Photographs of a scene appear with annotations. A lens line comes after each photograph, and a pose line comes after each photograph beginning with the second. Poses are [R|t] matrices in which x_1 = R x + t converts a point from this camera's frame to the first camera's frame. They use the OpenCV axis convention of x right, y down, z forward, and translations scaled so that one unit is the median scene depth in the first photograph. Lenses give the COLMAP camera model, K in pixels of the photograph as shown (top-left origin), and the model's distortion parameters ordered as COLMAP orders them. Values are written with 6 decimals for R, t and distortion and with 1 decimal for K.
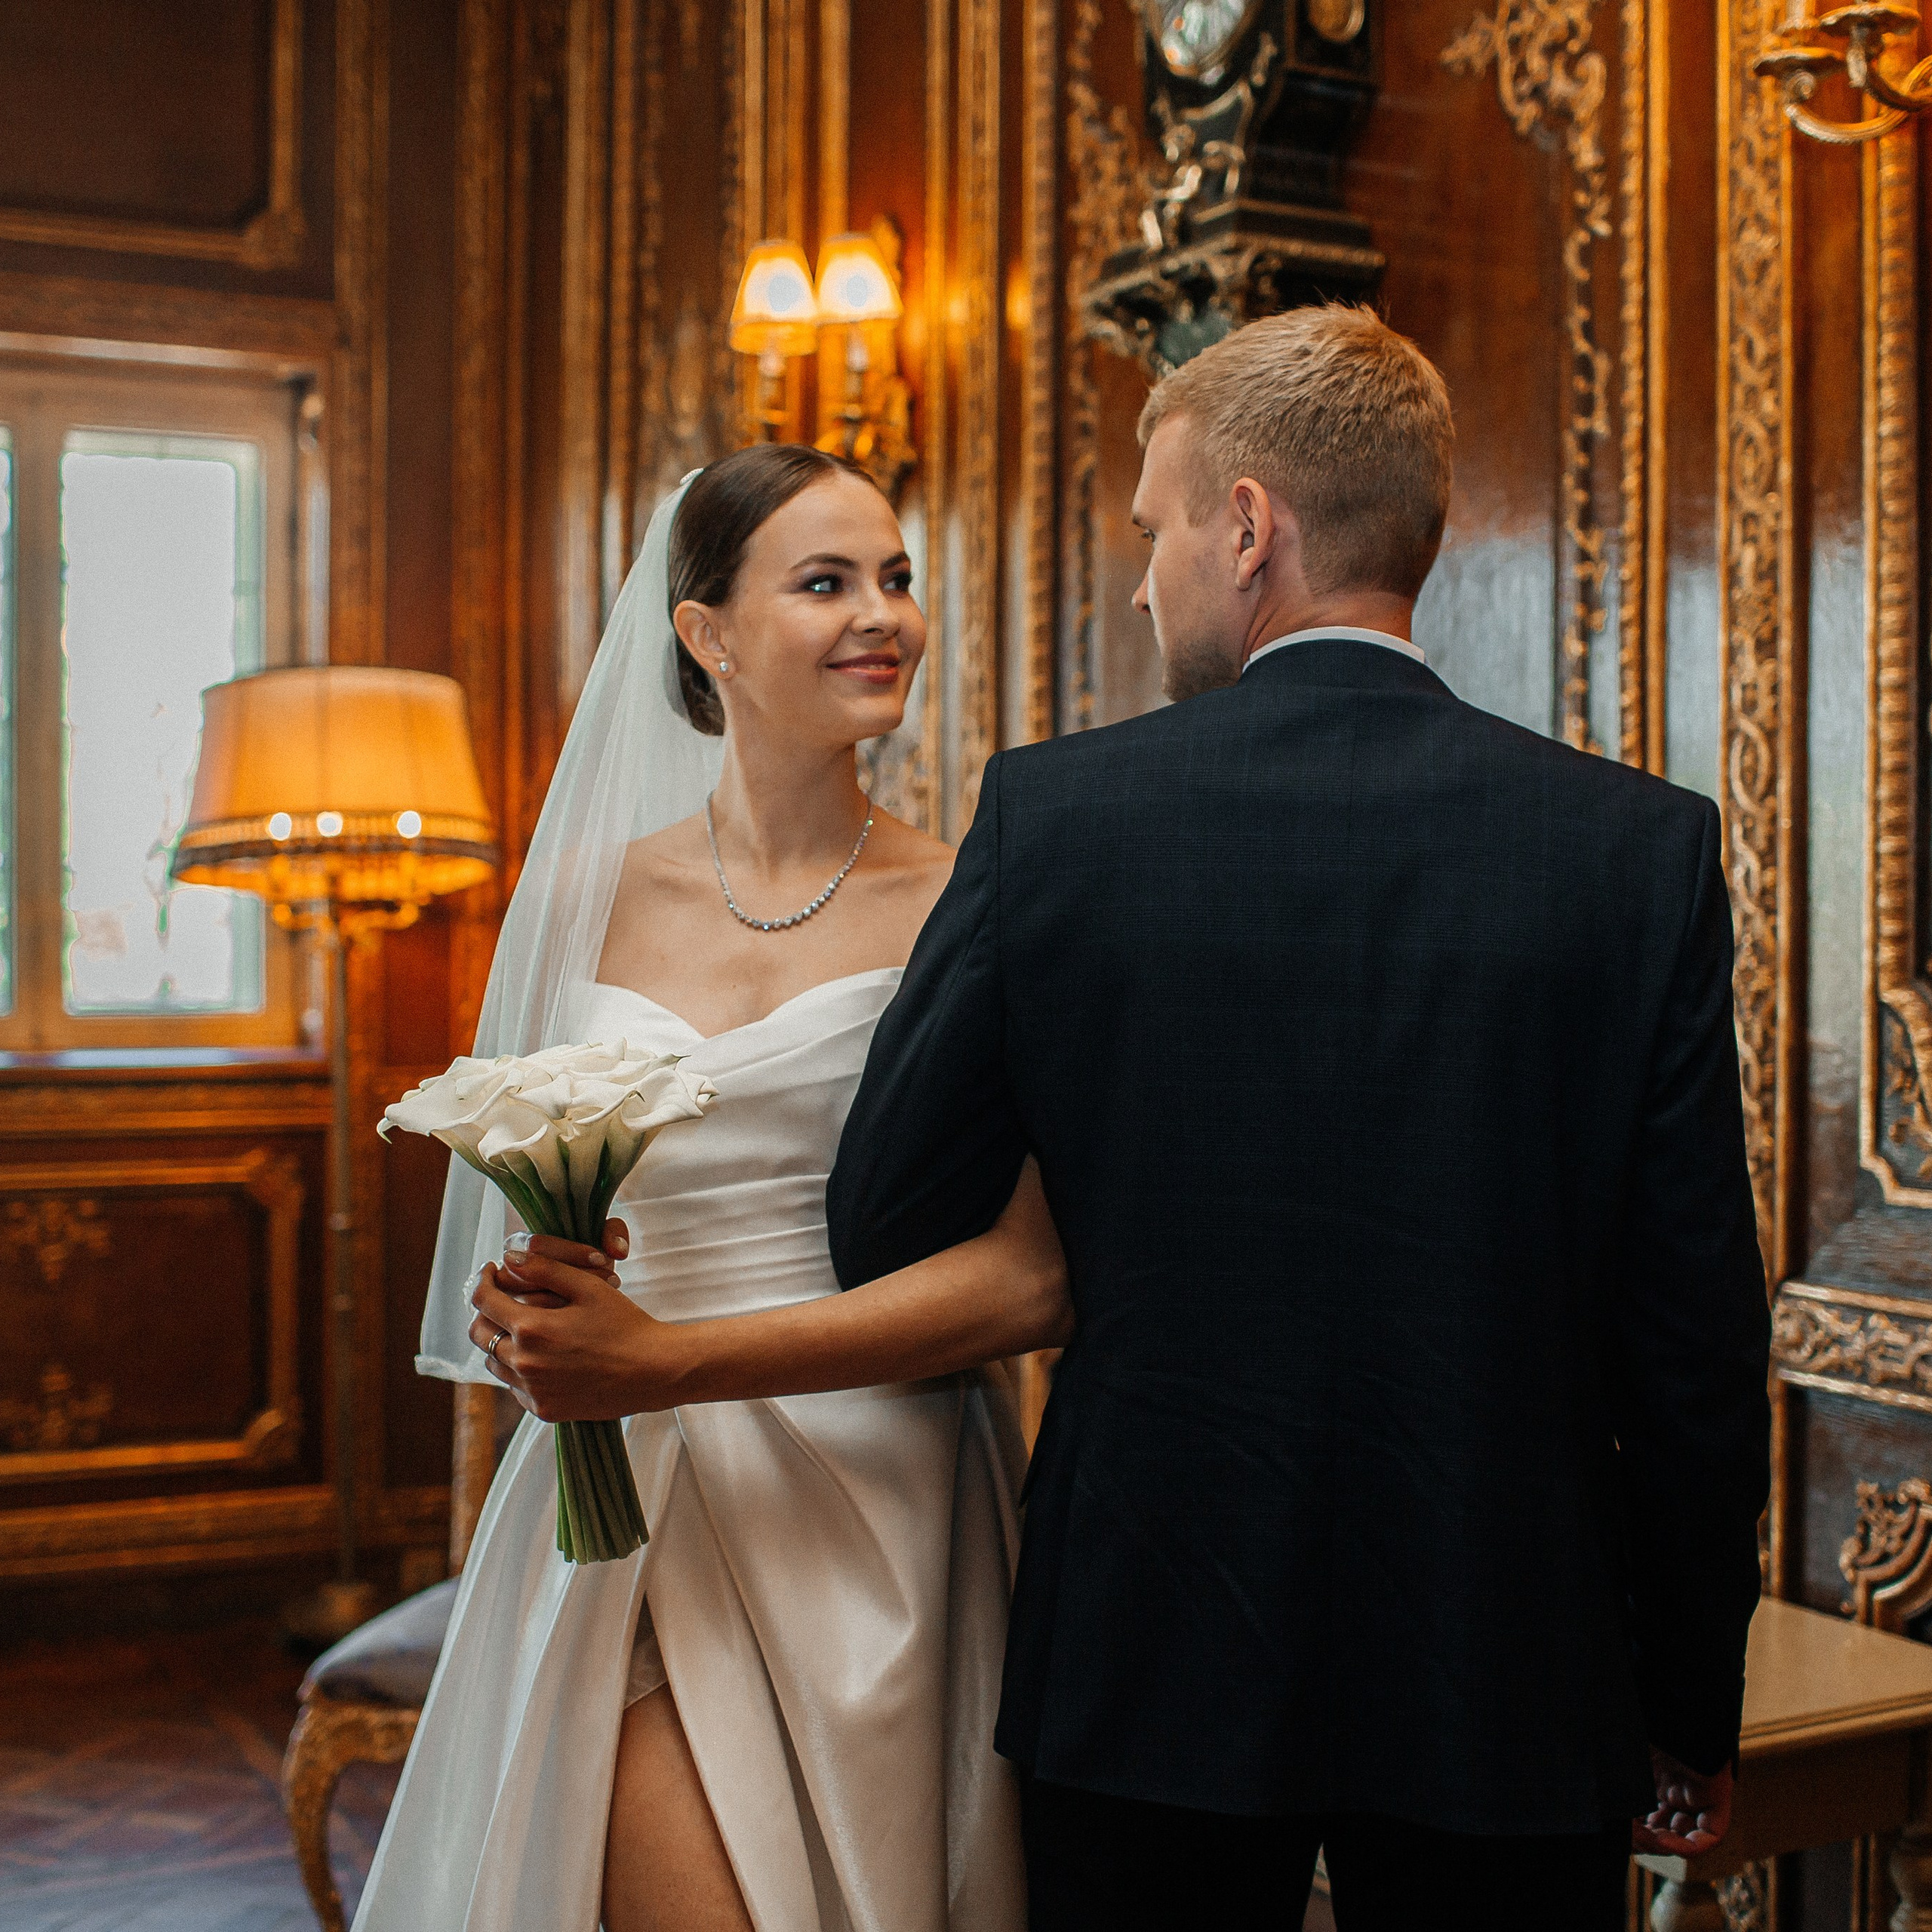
lens RADIAL K [[2891.1, 0, 994.2], [0, 2891.1, 960.1], [0, 0, 1]] dist [-0.081155, 0.039054]
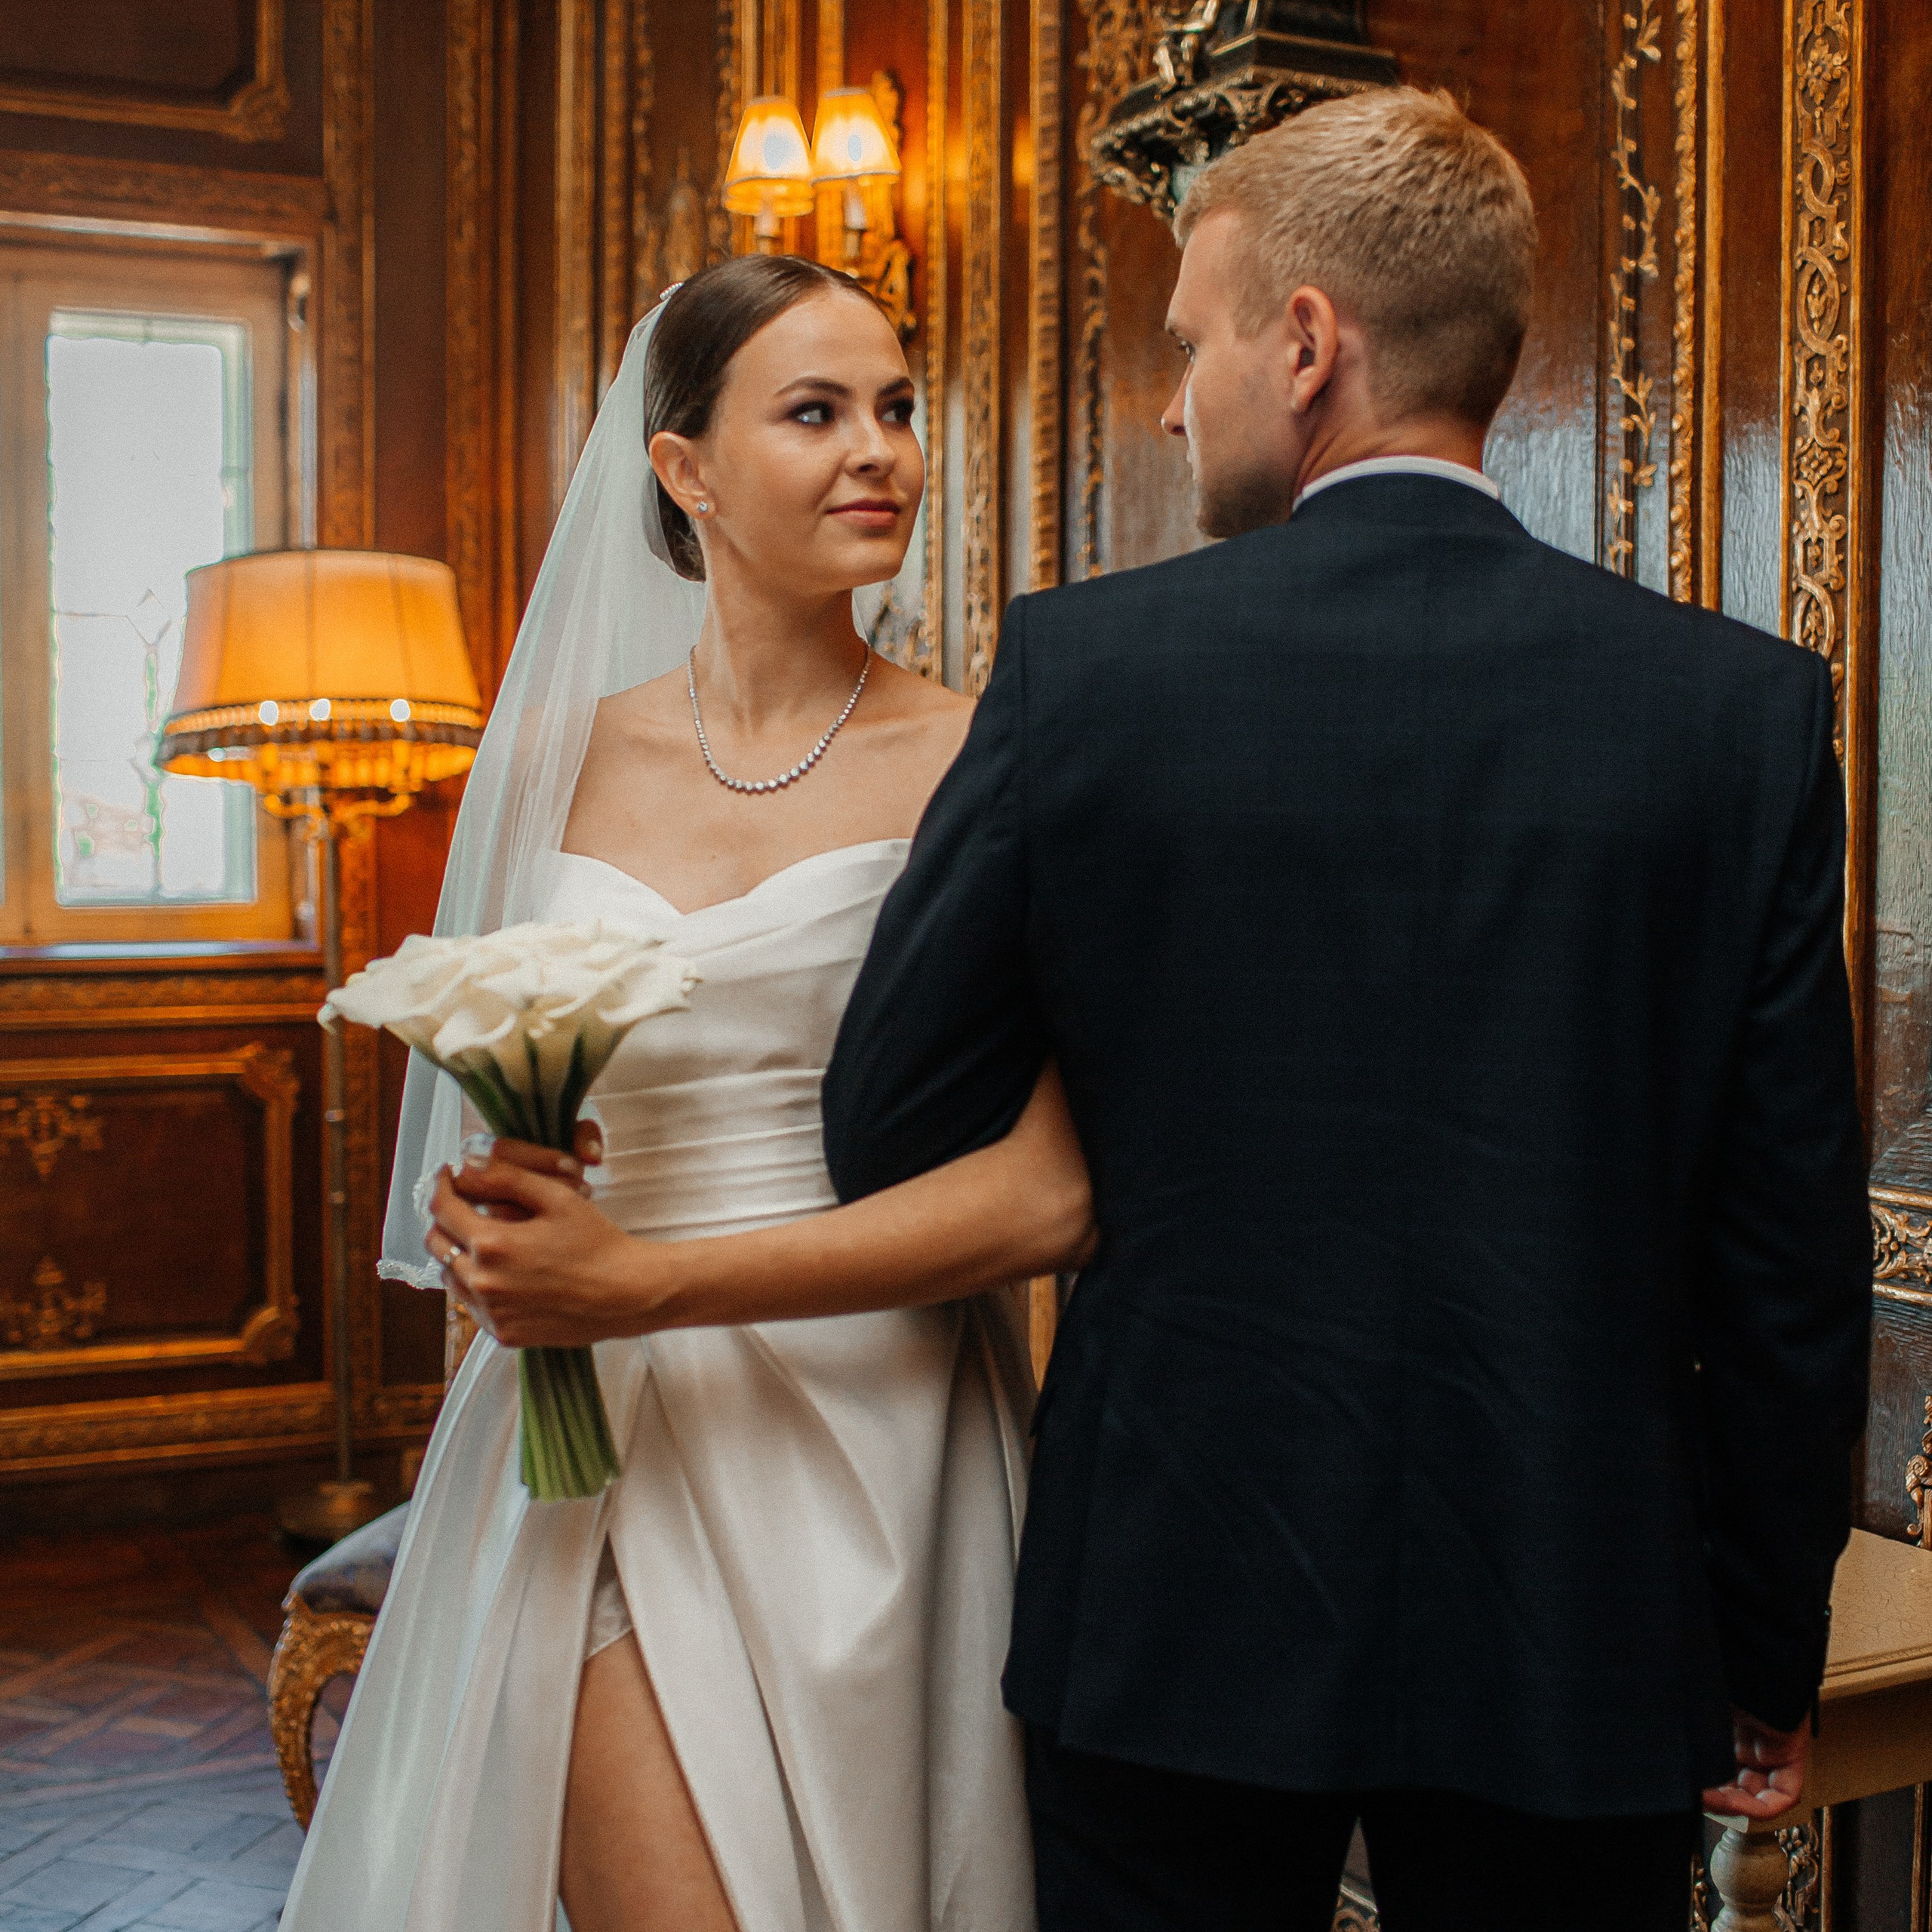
lens RADIAL K [[2843.9, 0, 935.3], [0, 2843.9, 958.5], [0, 0, 1]] dist [-0.039478, -0.084190]
pose [[0.999774, -0.001017, -0.021230, -0.001547], [0.001782, 0.999348, 0.036057, 0.004994], [0.021179, -0.036087, 0.999124, 0.068936]]
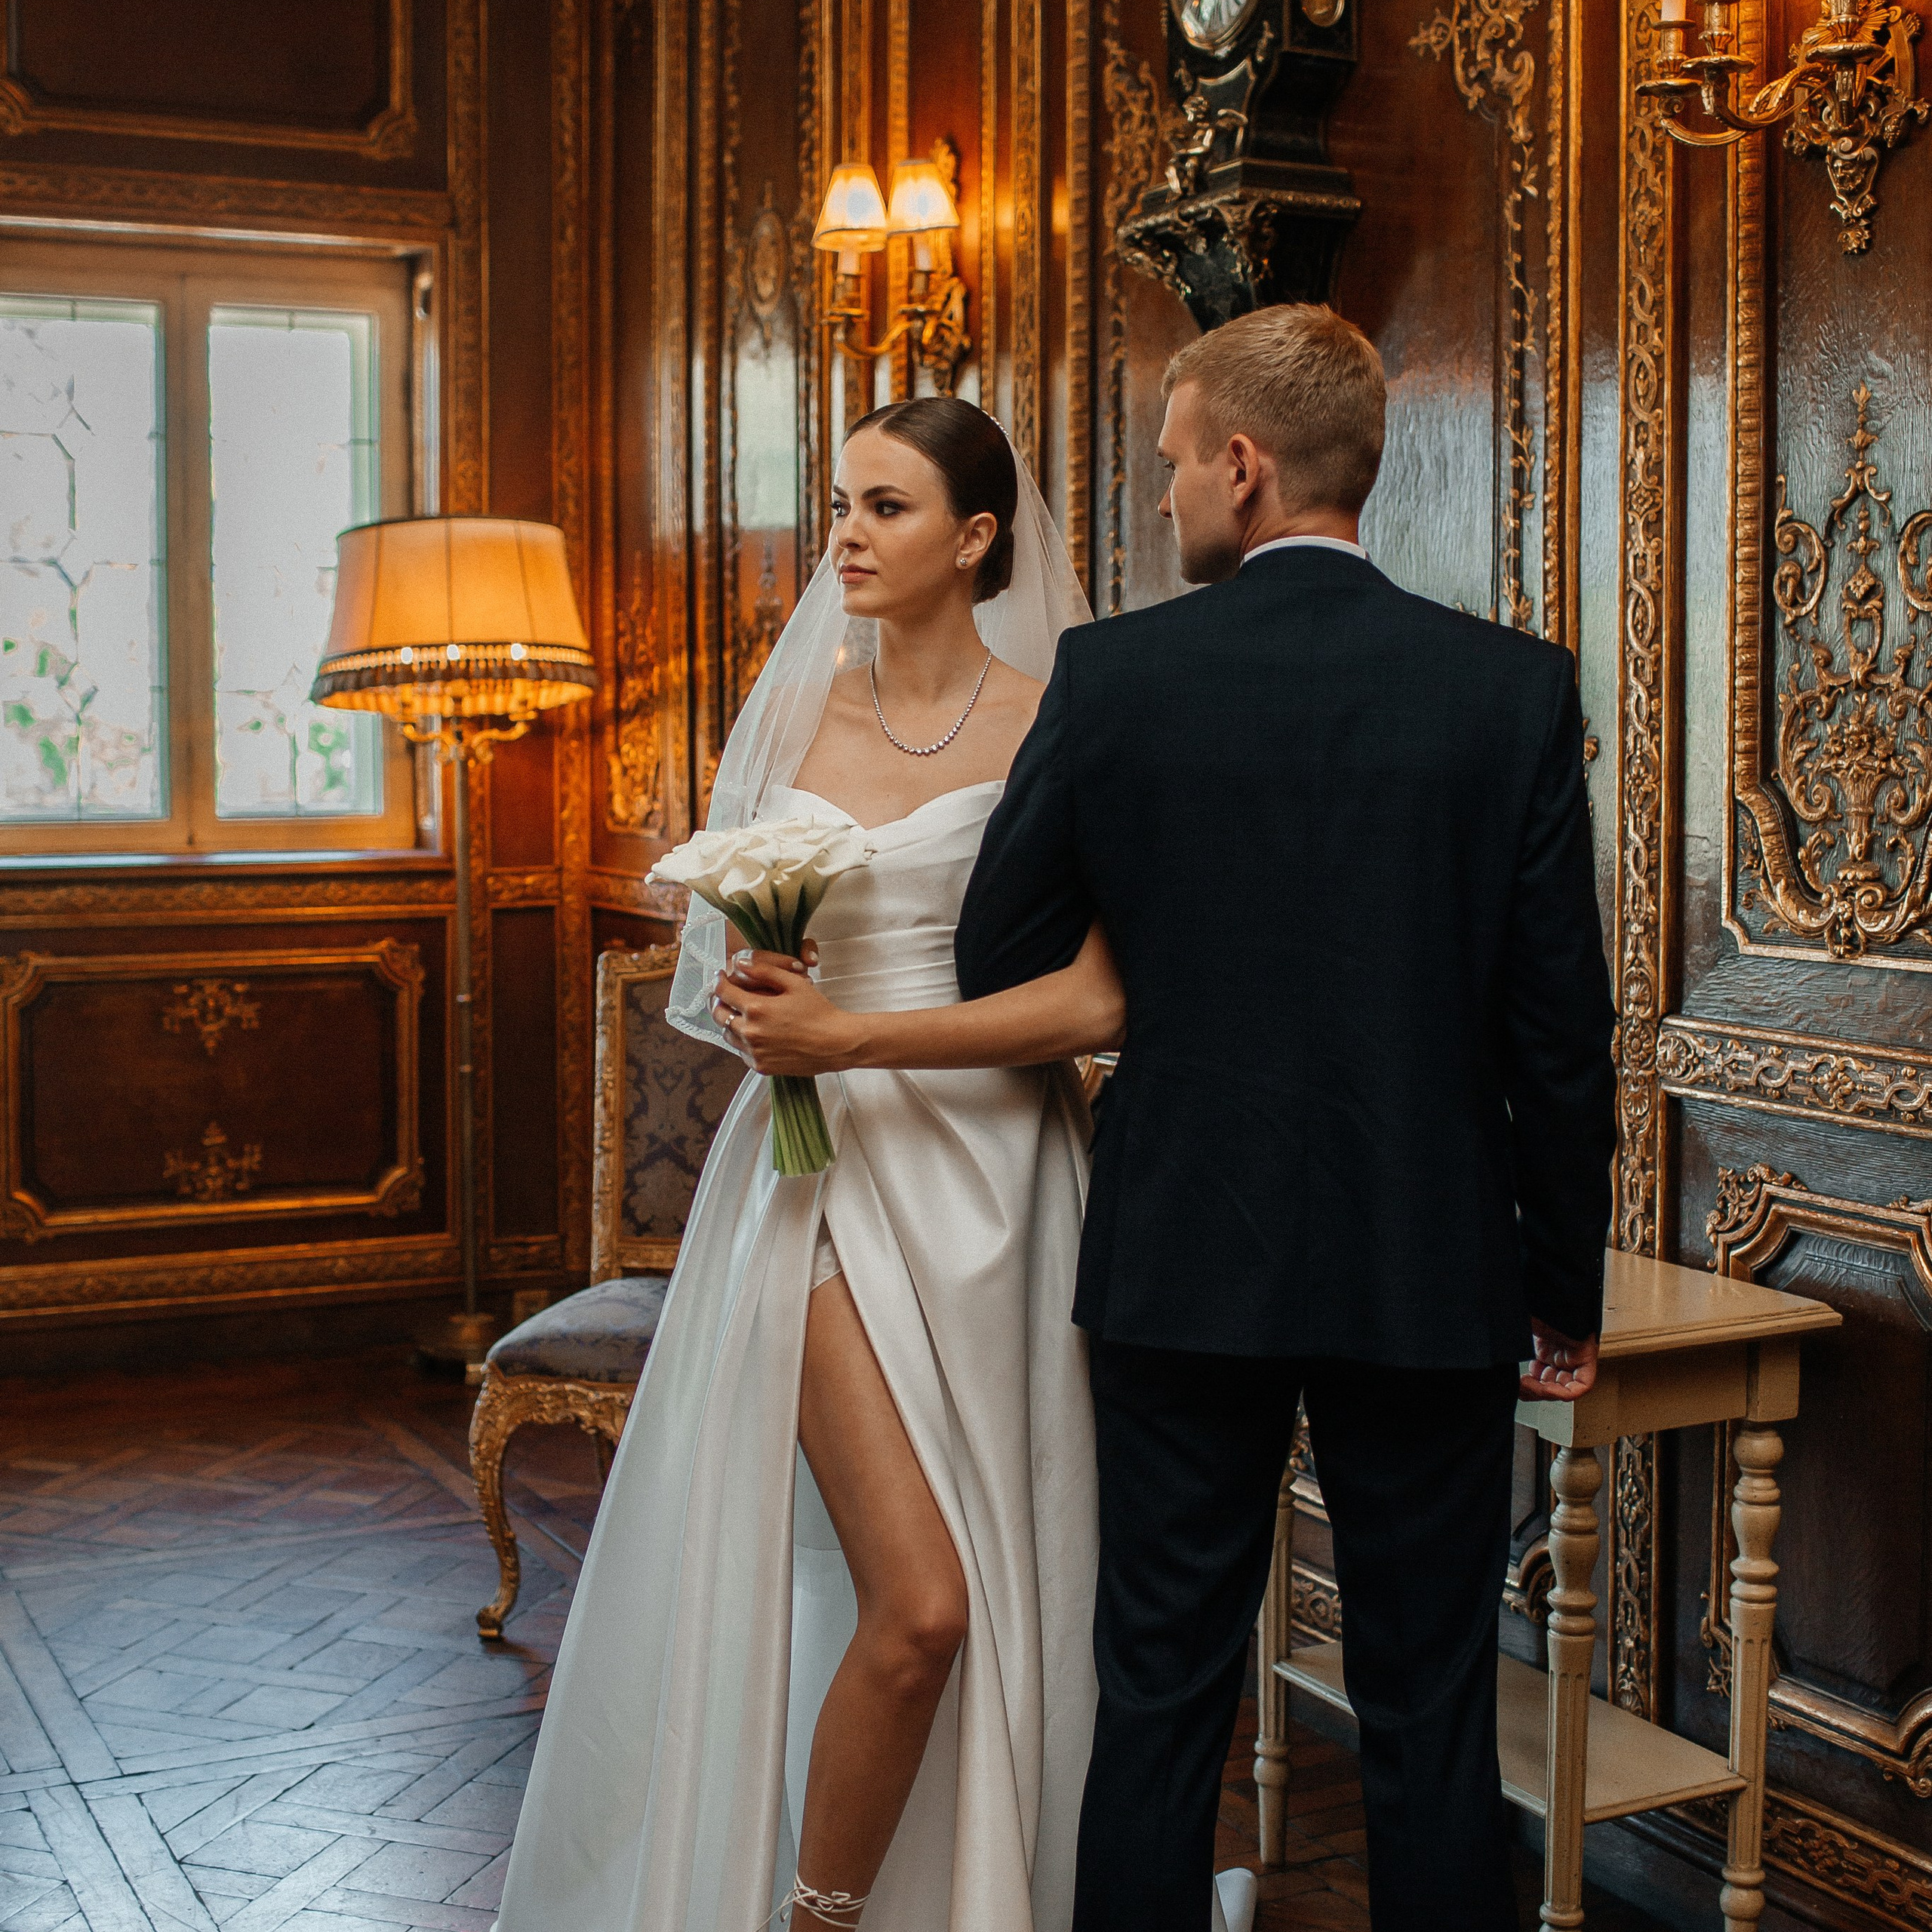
lens RADIAL K [[2875.3, 0, 892.3], [0, 2875.3, 895.0], [0, 0, 1]] dist [-0.051954, 0.075873]
pose [[0.999237, -0.003455, -0.038902, -0.021658], [0.005219, 0.998959, 0.045324, -0.003196], [0.038705, -0.045492, 0.998215, -0.279187]]
